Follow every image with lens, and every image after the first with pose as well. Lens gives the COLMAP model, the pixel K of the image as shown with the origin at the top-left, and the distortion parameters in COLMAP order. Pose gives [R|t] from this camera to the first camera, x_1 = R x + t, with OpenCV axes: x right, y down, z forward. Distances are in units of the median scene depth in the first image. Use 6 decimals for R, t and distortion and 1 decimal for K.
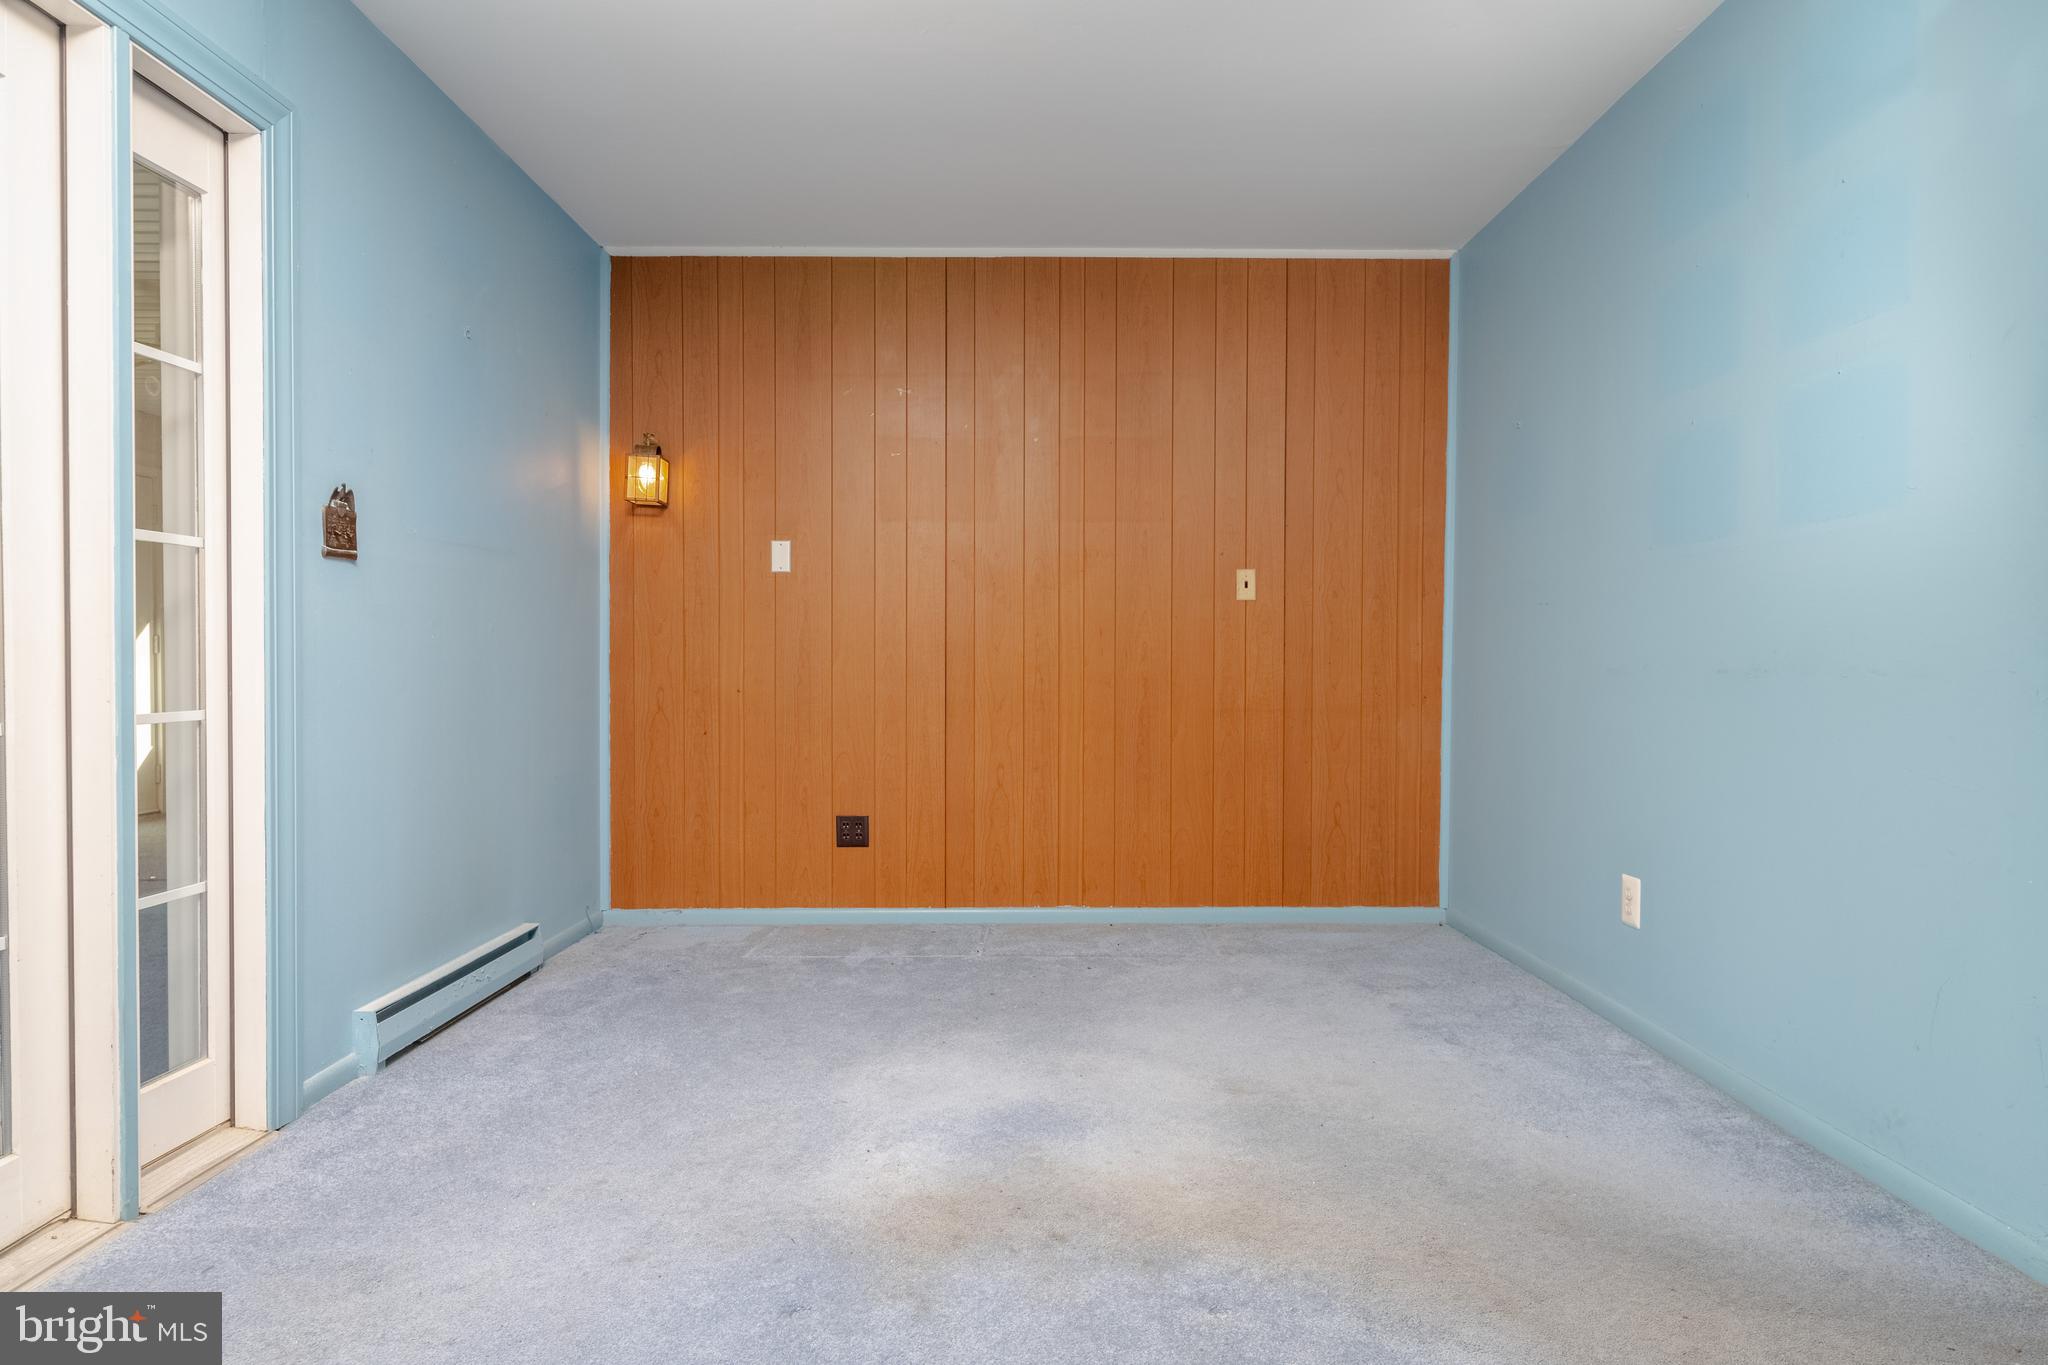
lens RADIAL K [[1170.9, 0, 1028.0], [0, 1170.9, 689.2], [0, 0, 1]] dist [0.011134, -0.002844]
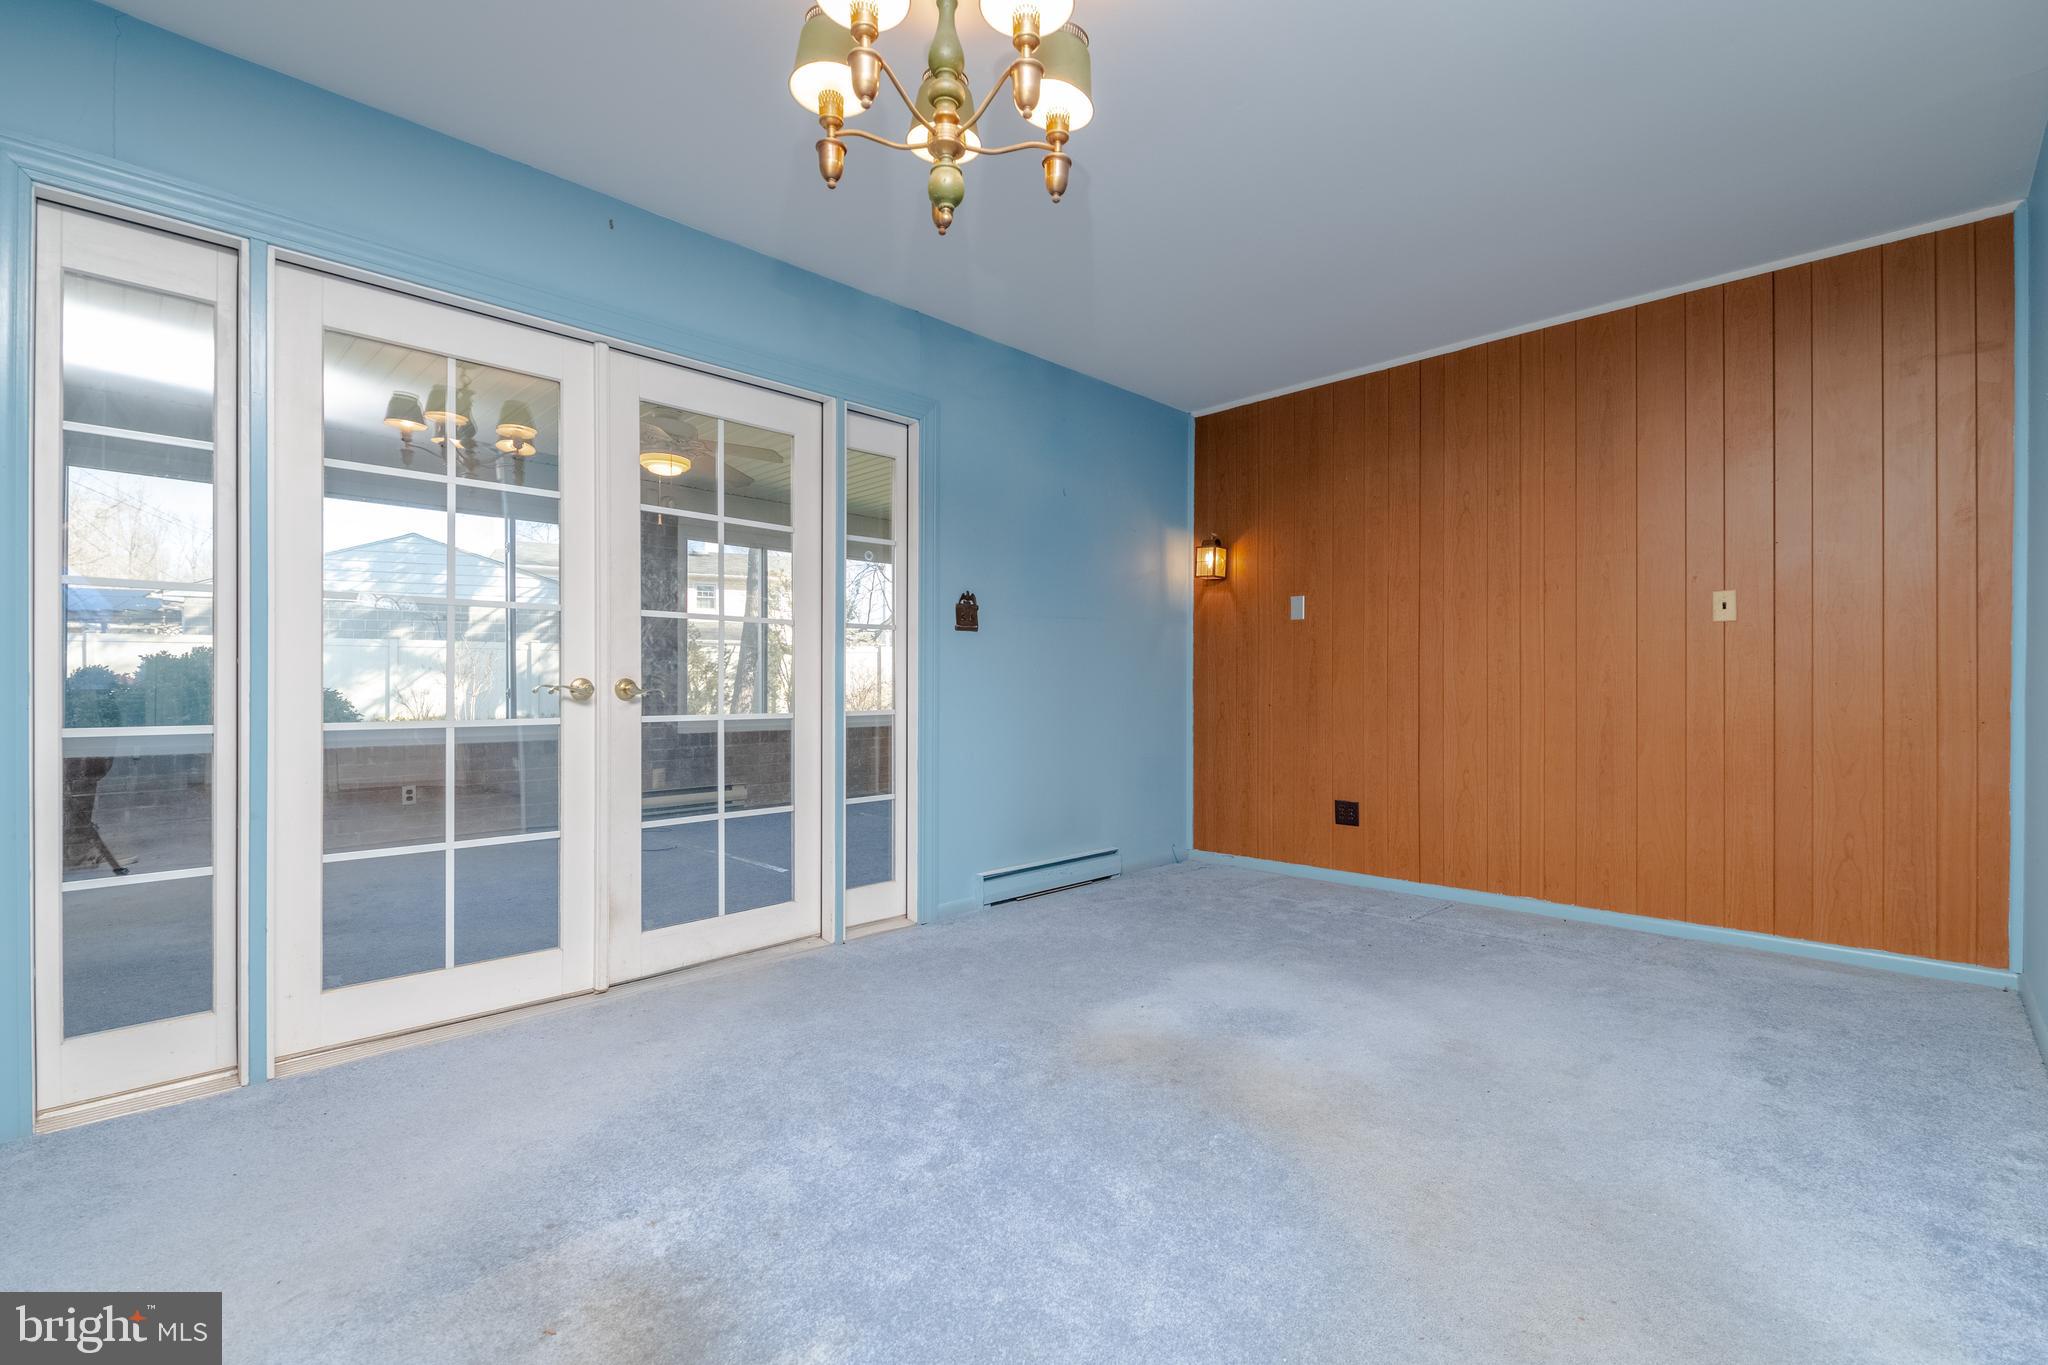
lens RADIAL K [[891.1, 0, 1031.3], [0, 891.1, 686.3], [0, 0, 1]] dist [0.002196, -0.001661]
pose [[0.709833, -0.002163, -0.704366, 0.305855], [-0.013179, 0.999779, -0.016351, 0.000106], [0.704246, 0.020889, 0.709648, 0.039066]]
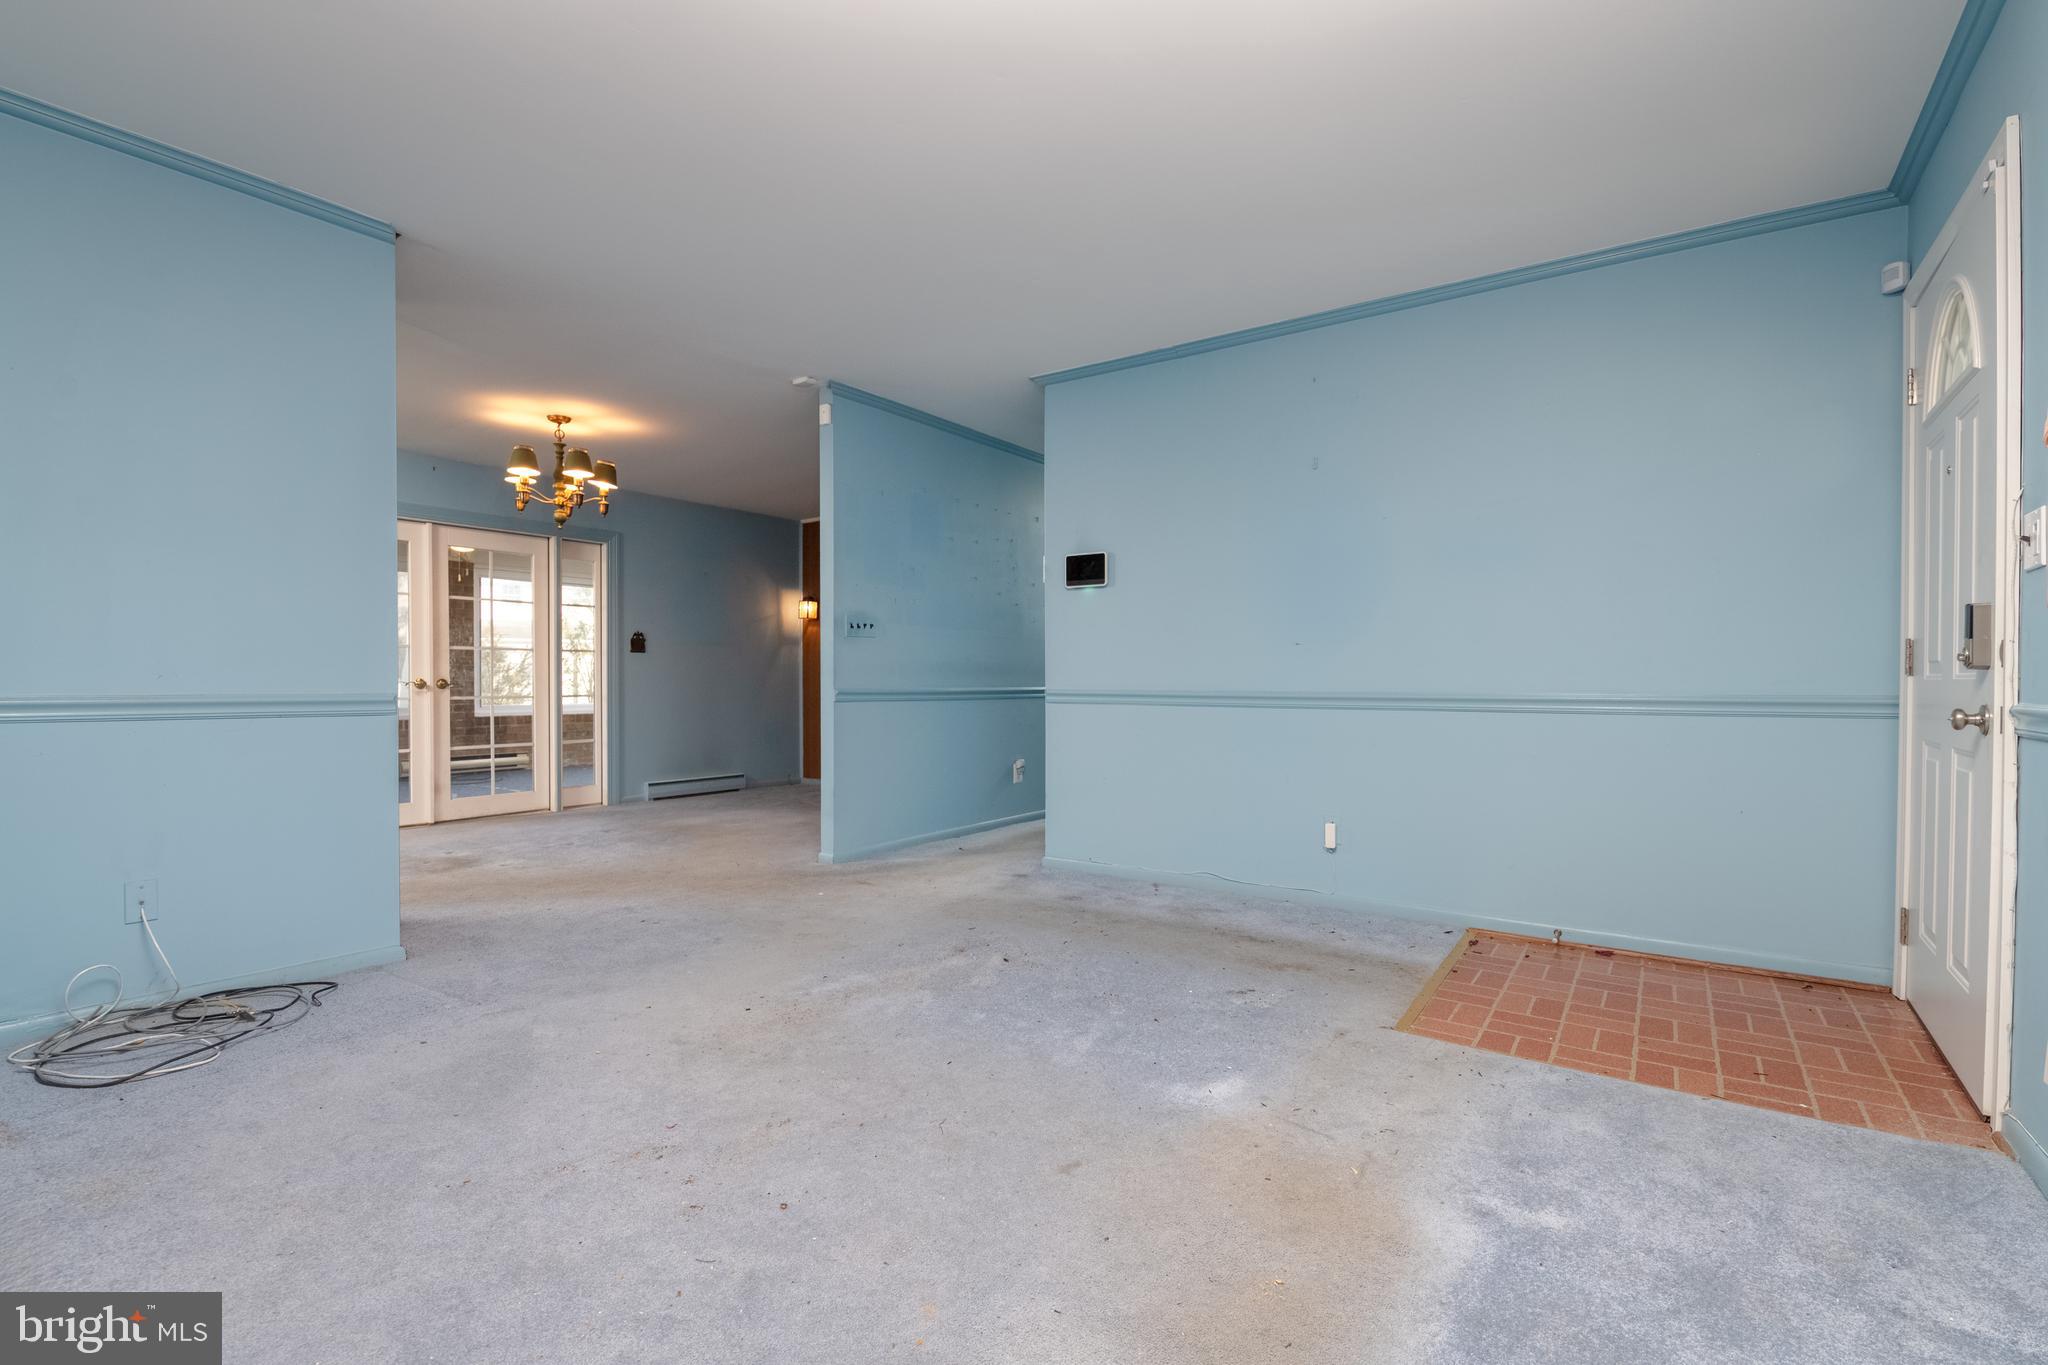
lens RADIAL K [[916.9, 0, 1041.8], [0, 916.9, 689.1], [0, 0, 1]] dist [-0.001199, -0.001238]
pose [[0.817545, -0.000796, -0.575864, 1.234030], [-0.006554, 0.999921, -0.010687, 0.013063], [0.575828, 0.012511, 0.817475, -0.340779]]
